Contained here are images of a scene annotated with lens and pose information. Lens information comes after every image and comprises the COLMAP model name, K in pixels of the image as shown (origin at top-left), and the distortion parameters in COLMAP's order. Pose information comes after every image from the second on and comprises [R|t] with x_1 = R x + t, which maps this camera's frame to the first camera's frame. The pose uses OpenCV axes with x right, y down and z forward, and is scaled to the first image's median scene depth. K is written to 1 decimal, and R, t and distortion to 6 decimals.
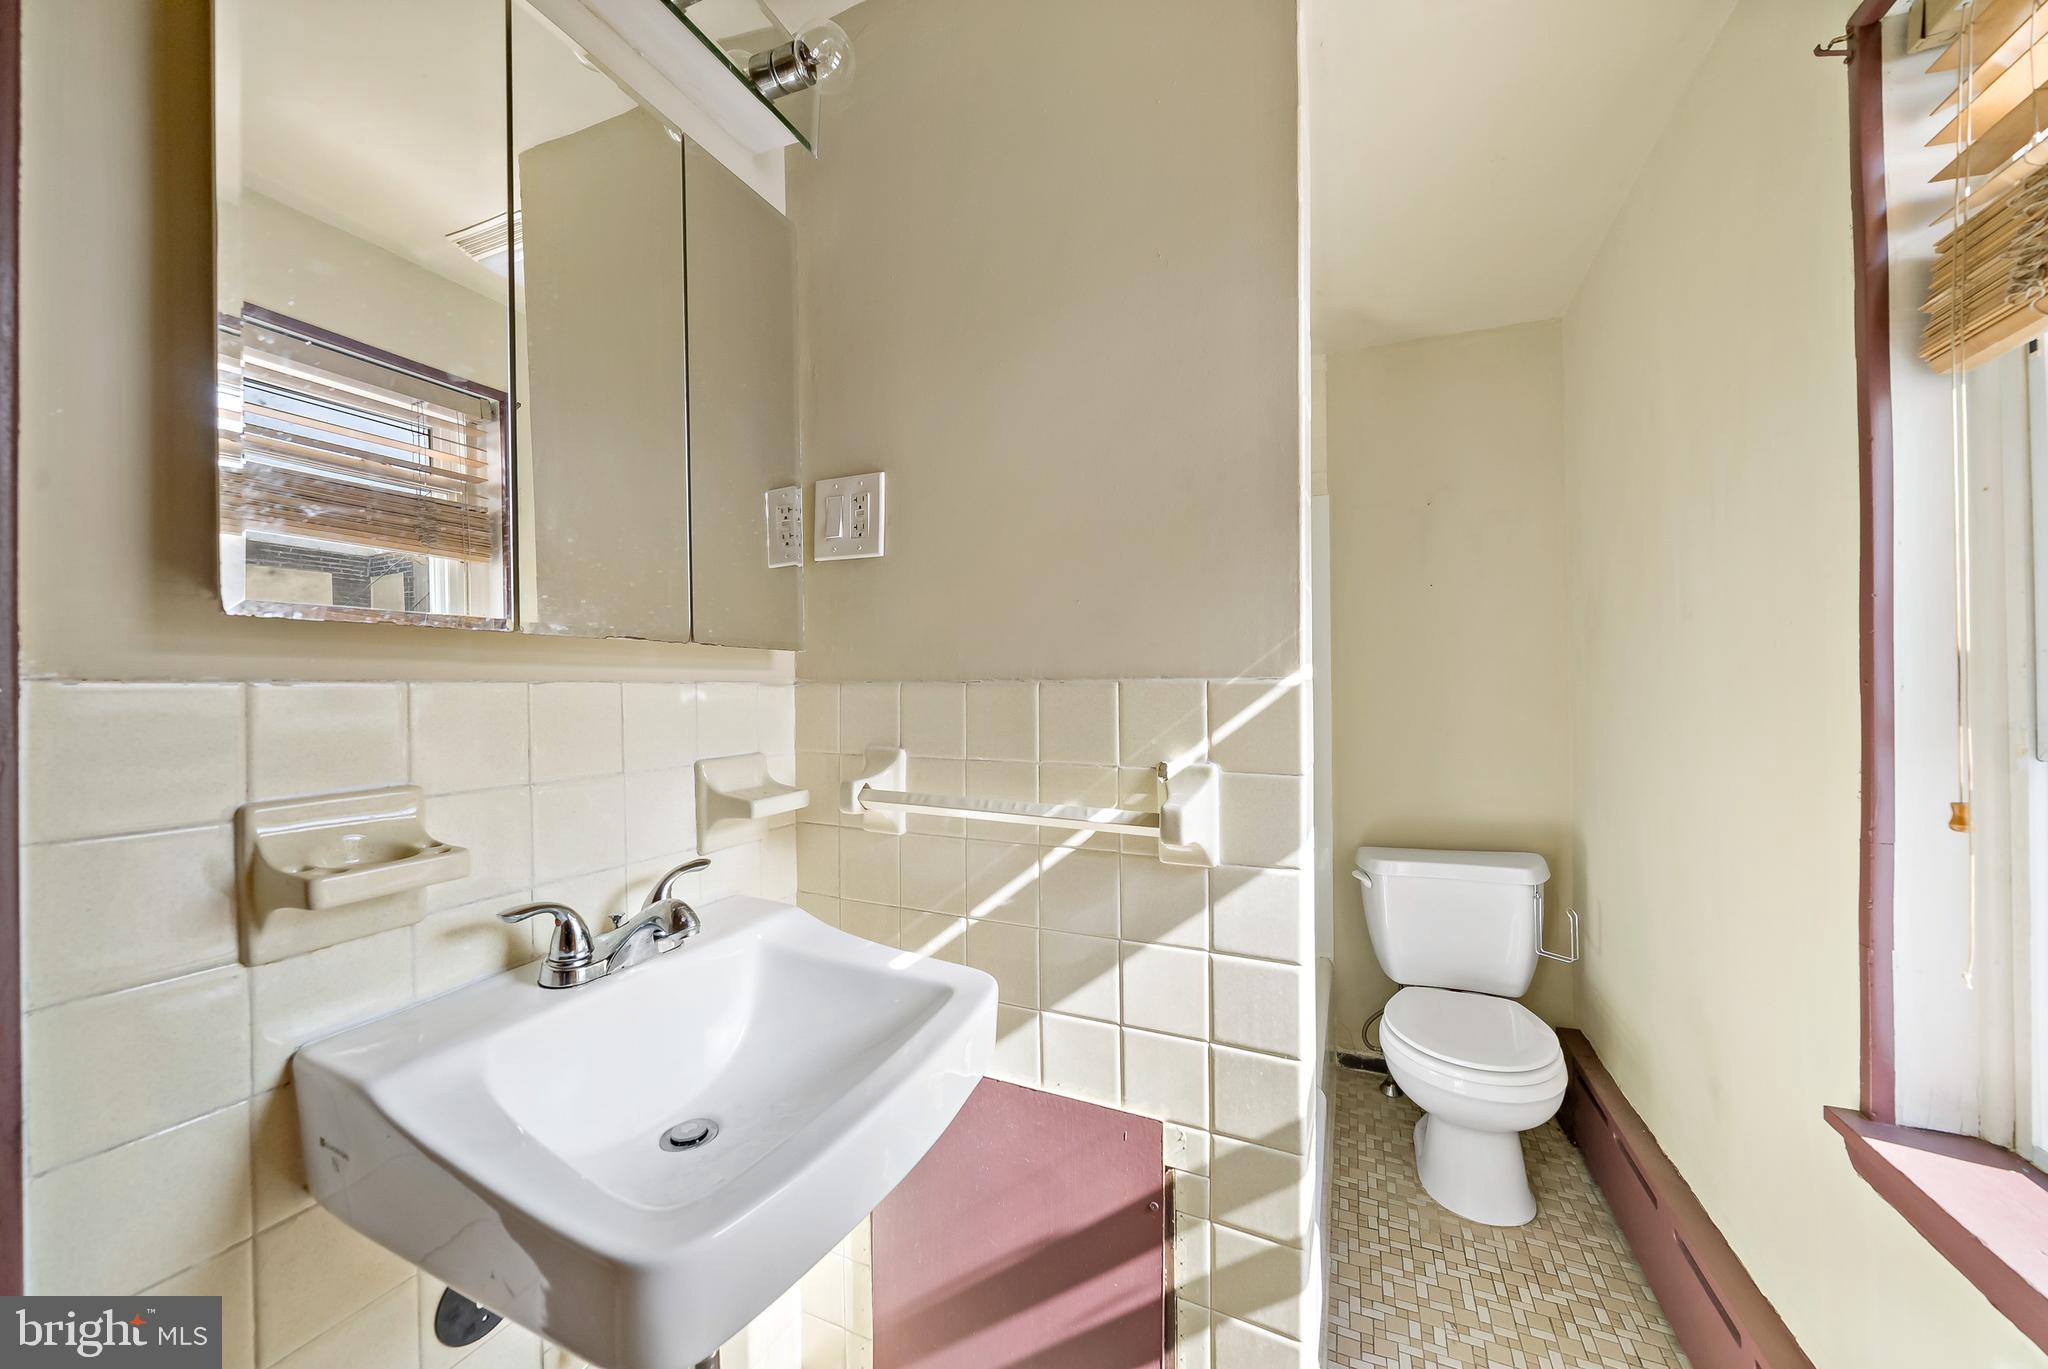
lens RADIAL K [[733.7, 0, 1020.6], [0, 733.7, 706.2], [0, 0, 1]] dist [-0.001325, -0.000221]
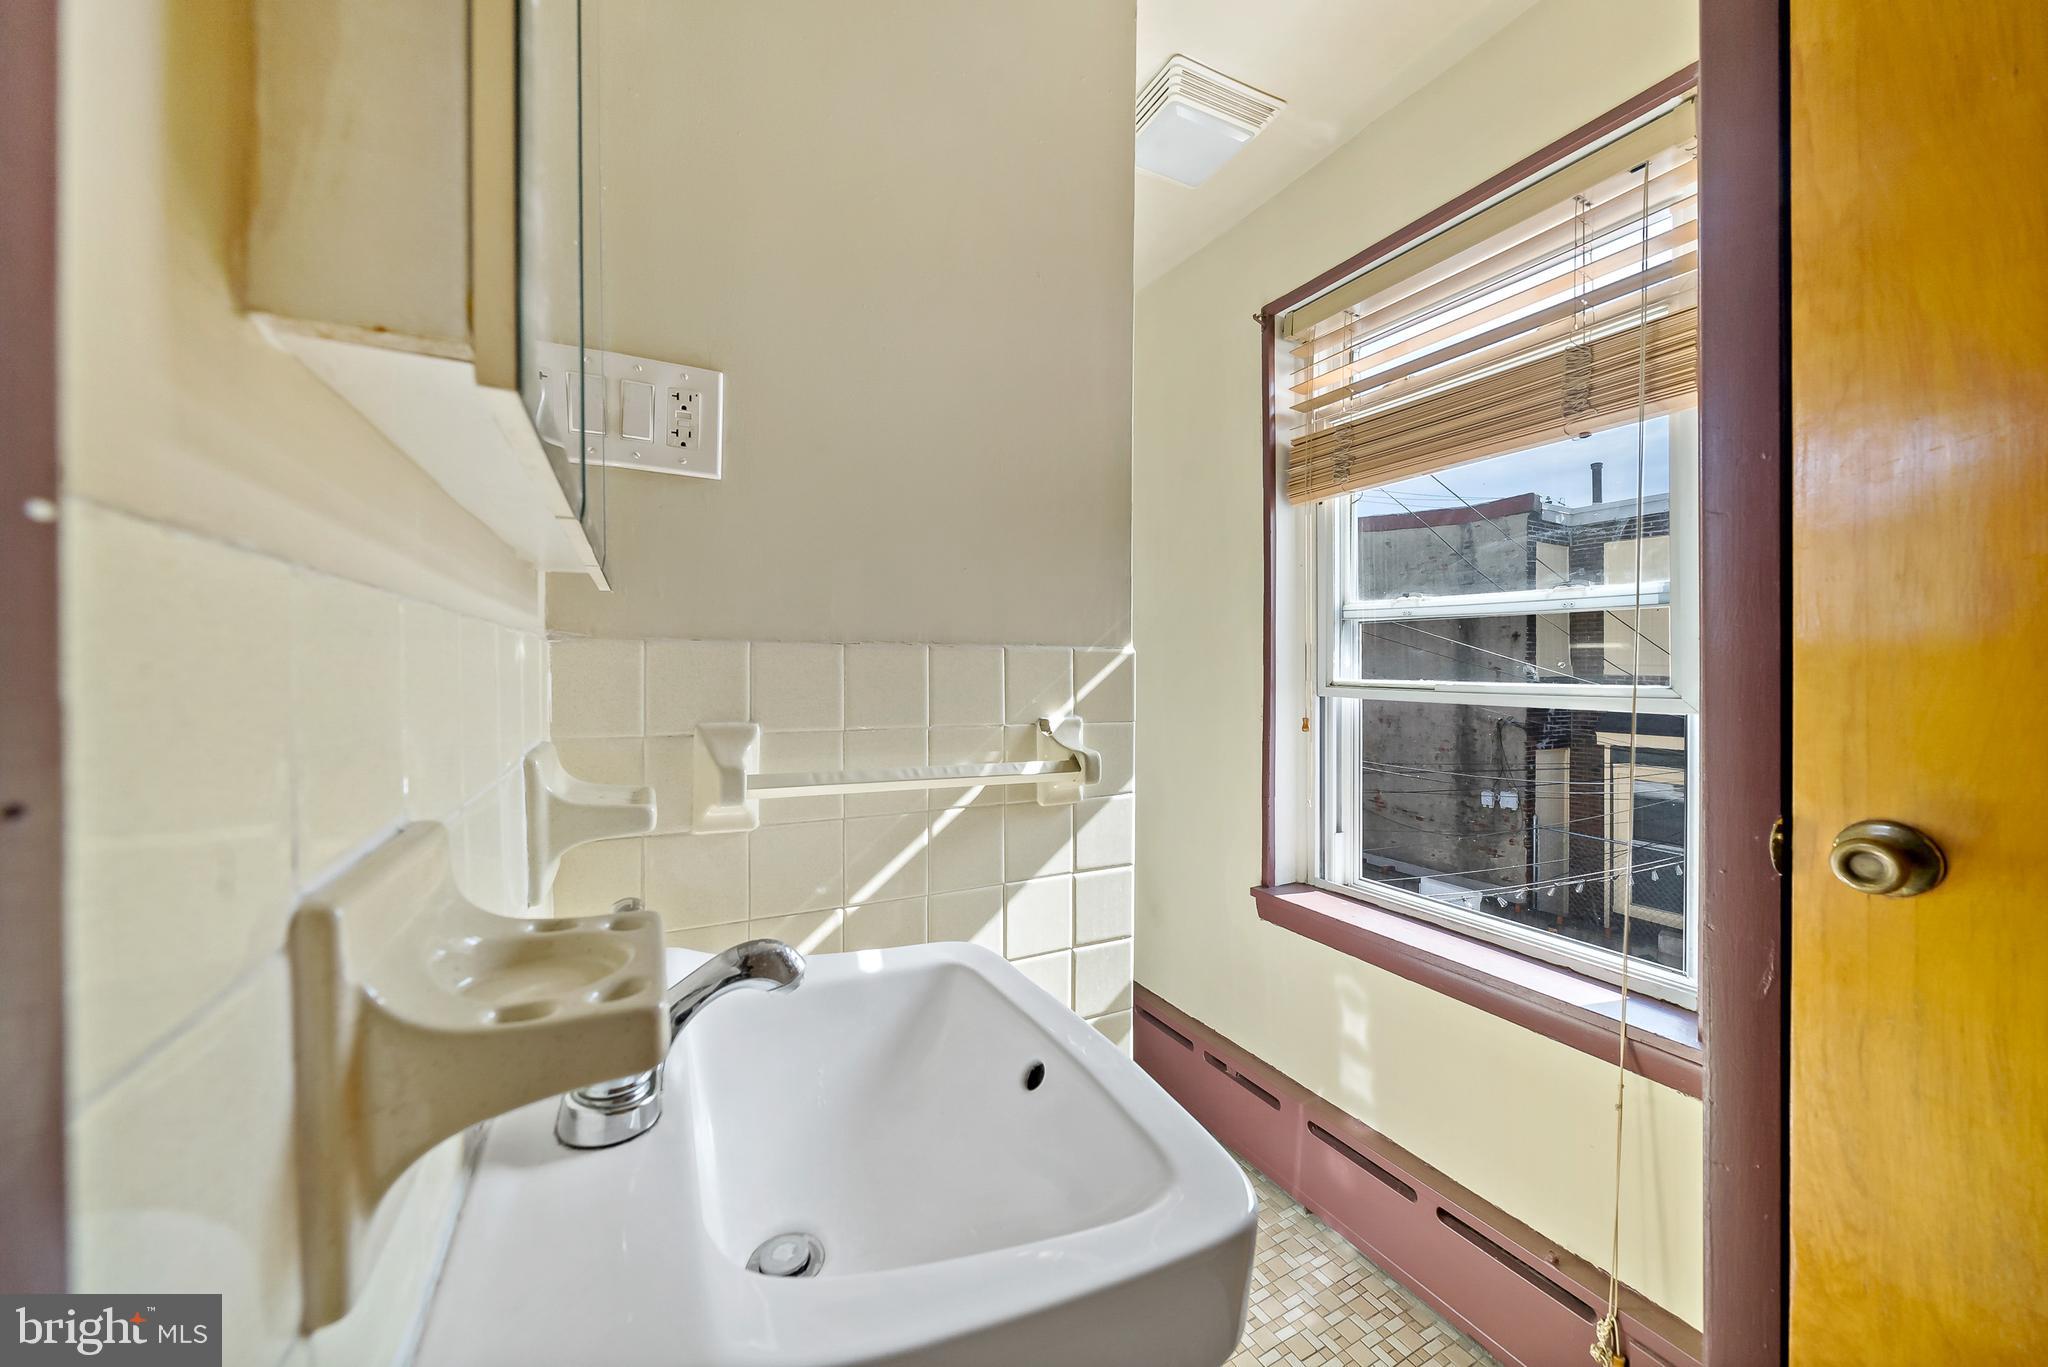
lens RADIAL K [[737.4, 0, 1033.1], [0, 737.4, 685.3], [0, 0, 1]] dist [-0.000474, -0.000100]
pose [[0.609612, -0.013243, 0.792589, -0.729046], [0.010237, 0.999909, 0.008834, 0.013483], [-0.792634, 0.002728, 0.609692, 0.305092]]
